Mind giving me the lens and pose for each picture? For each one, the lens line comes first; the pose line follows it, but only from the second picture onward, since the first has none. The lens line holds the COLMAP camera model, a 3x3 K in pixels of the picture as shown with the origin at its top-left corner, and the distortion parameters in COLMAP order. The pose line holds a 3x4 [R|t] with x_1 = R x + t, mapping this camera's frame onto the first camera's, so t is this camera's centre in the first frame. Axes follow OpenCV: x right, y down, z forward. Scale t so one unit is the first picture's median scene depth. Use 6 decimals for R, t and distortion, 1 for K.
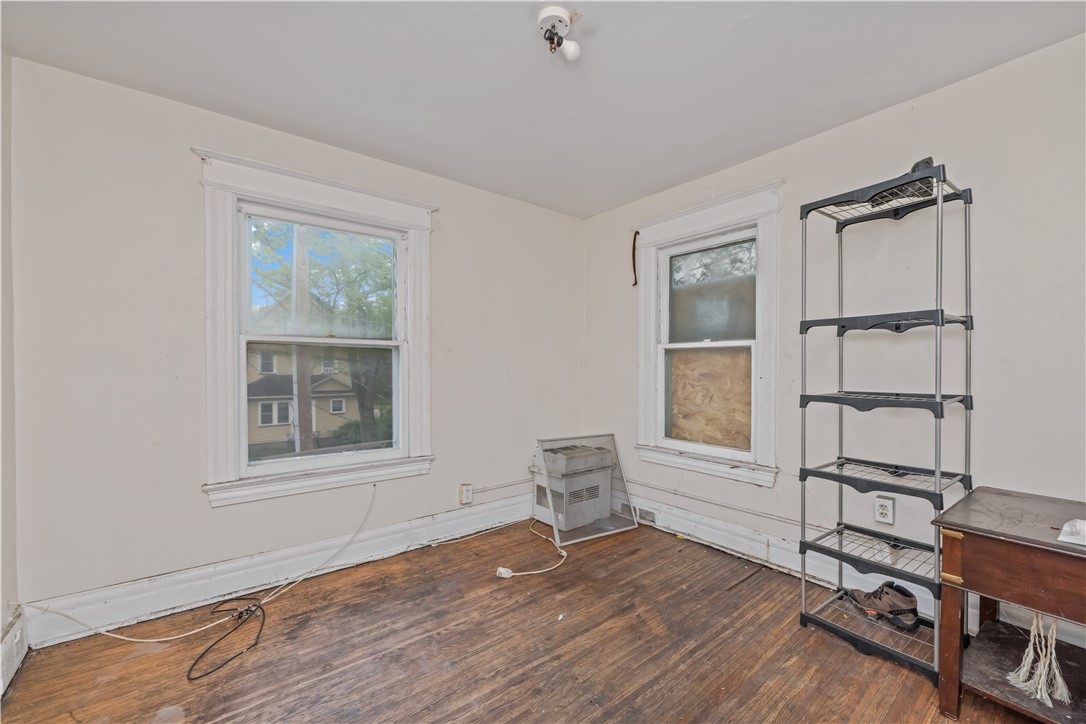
lens RADIAL K [[433.0, 0, 544.3], [0, 433.0, 369.0], [0, 0, 1]] dist [-0.000796, -0.000126]
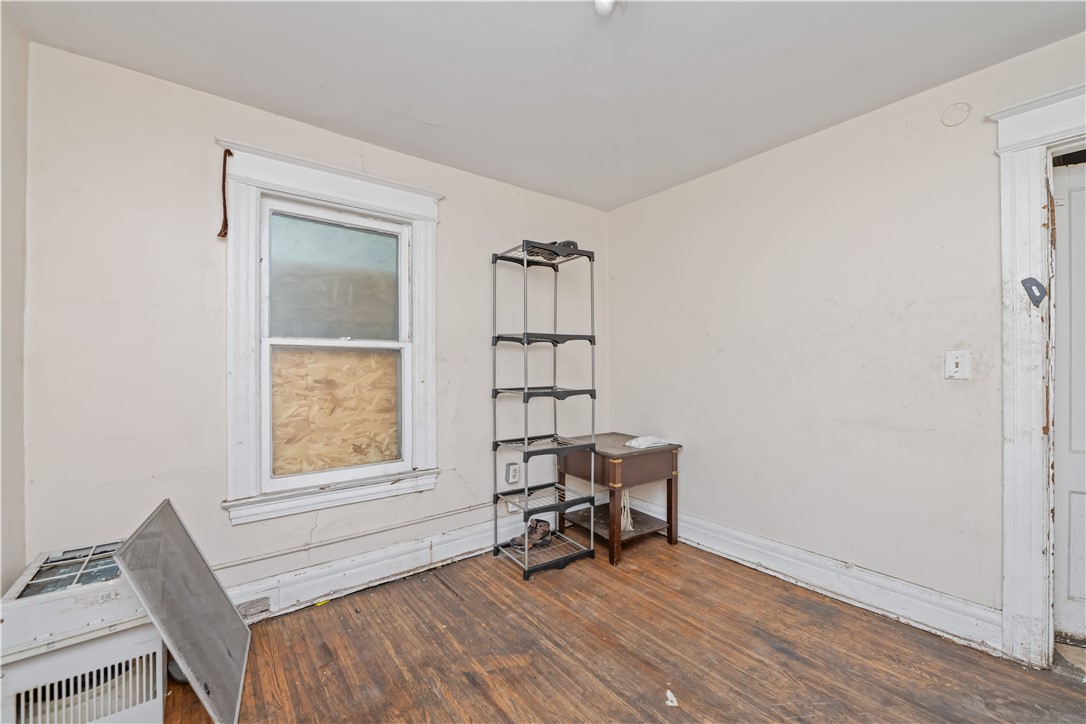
lens RADIAL K [[443.3, 0, 548.2], [0, 443.3, 361.7], [0, 0, 1]] dist [-0.002033, -0.000482]
pose [[0.014364, 0.007829, 0.999866, -0.500324], [0.012095, 0.999895, -0.008003, -0.013182], [-0.999824, 0.012208, 0.014268, 0.686038]]
